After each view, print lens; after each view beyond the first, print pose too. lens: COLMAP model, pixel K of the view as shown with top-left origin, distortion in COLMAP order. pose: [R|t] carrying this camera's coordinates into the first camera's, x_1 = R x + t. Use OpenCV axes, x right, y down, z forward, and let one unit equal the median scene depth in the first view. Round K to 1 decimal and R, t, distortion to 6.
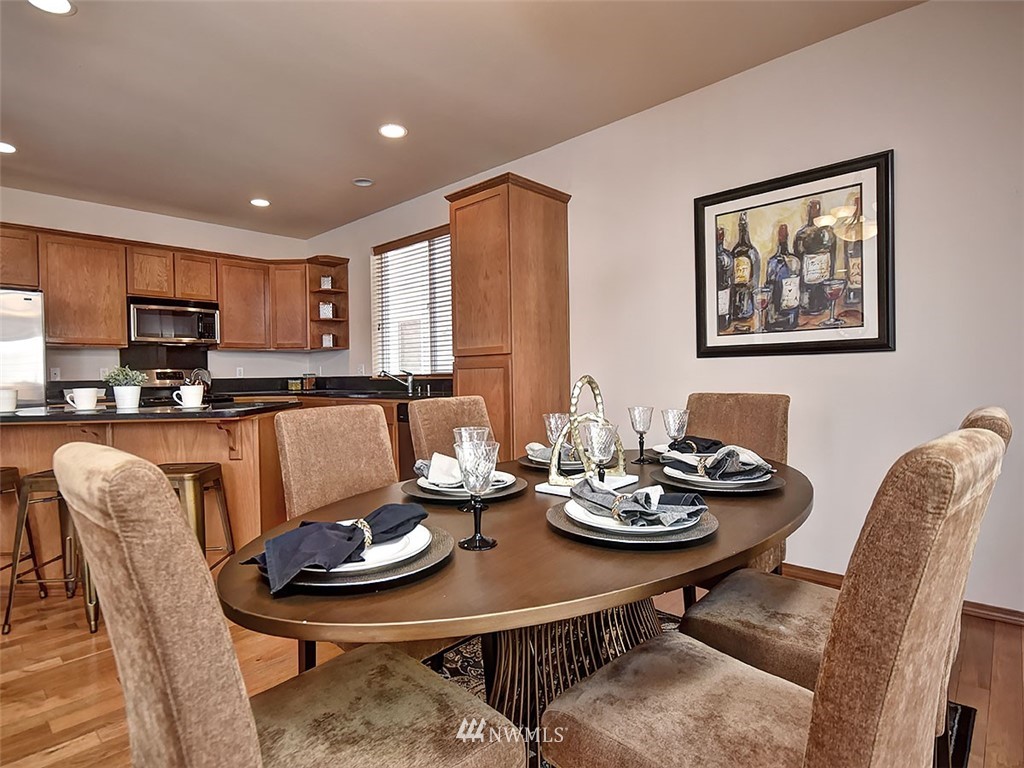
lens RADIAL K [[539.0, 0, 483.1], [0, 539.0, 379.9], [0, 0, 1]] dist [-0.000233, 0.000124]
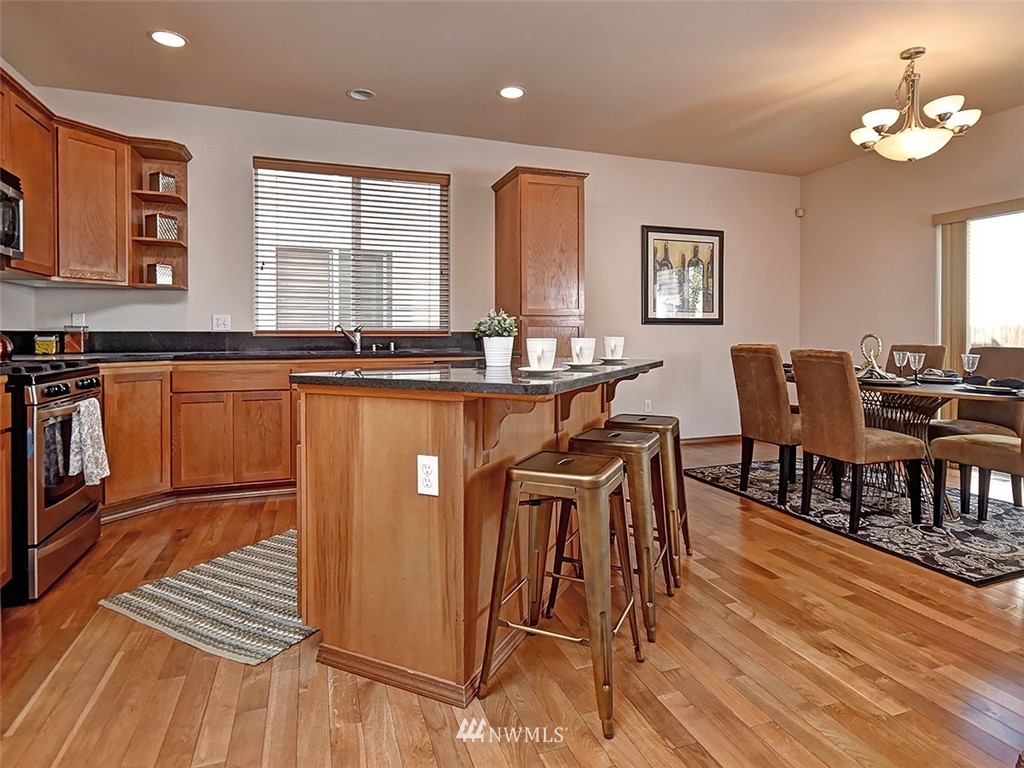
lens RADIAL K [[570.6, 0, 516.3], [0, 570.6, 336.8], [0, 0, 1]] dist [0.002934, 0.000603]
pose [[0.442753, 0.014046, 0.896534, -0.844758], [0.001909, 0.999860, -0.016607, 0.014887], [-0.896642, 0.009064, 0.442664, 0.386887]]
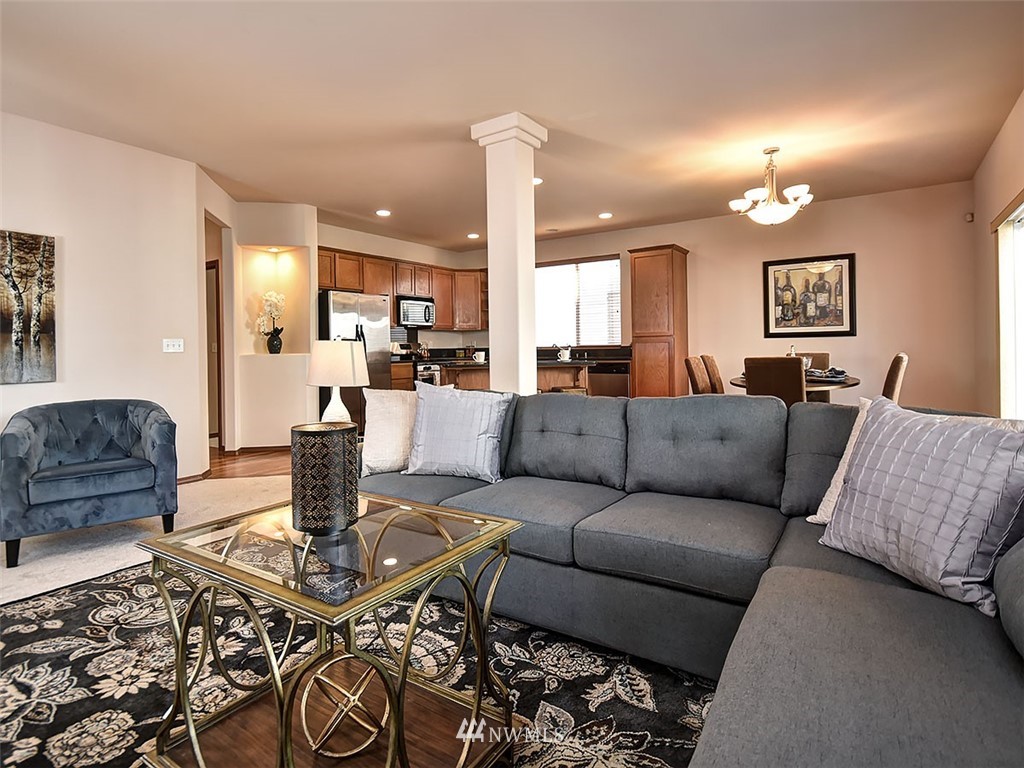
lens RADIAL K [[561.3, 0, 481.7], [0, 561.3, 346.9], [0, 0, 1]] dist [0.002540, -0.000881]
pose [[0.988522, 0.004185, 0.151021, -0.661107], [-0.001834, 0.999875, -0.015702, 0.018817], [-0.151067, 0.015245, 0.988406, -0.639116]]
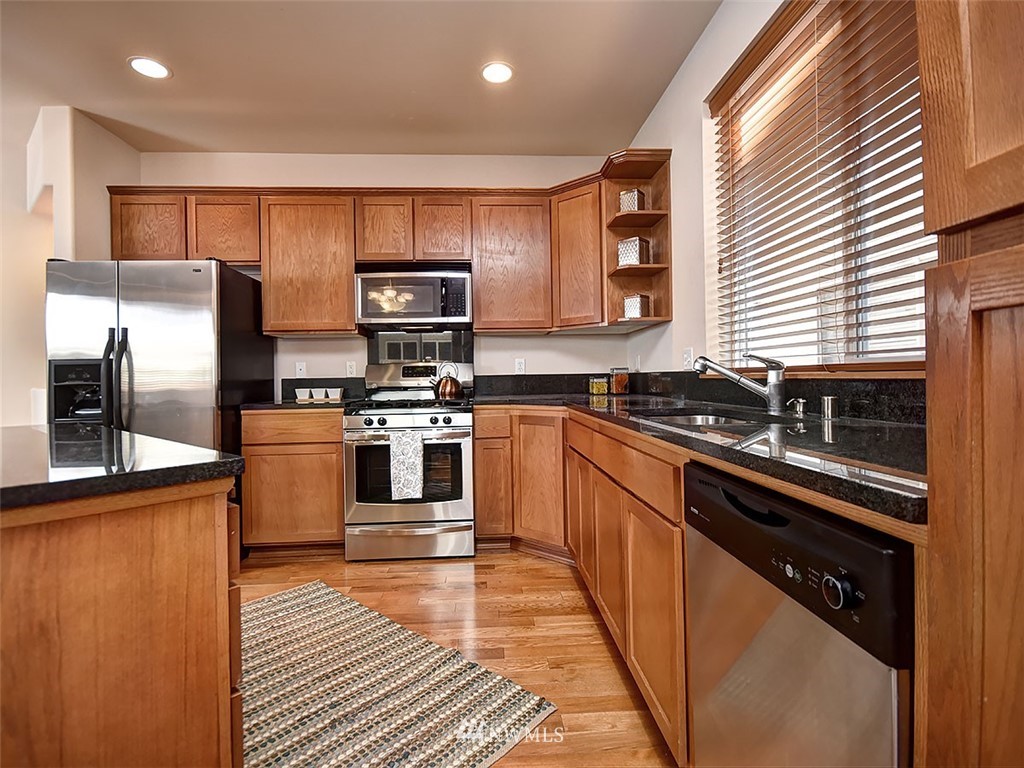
lens RADIAL K [[506.8, 0, 511.6], [0, 506.8, 374.2], [0, 0, 1]] dist [0.002561, 0.000014]
pose [[0.738668, -0.000114, -0.674070, -0.033967], [-0.002300, 0.999994, -0.002689, -0.002989], [0.674066, 0.003537, 0.738663, 0.630755]]
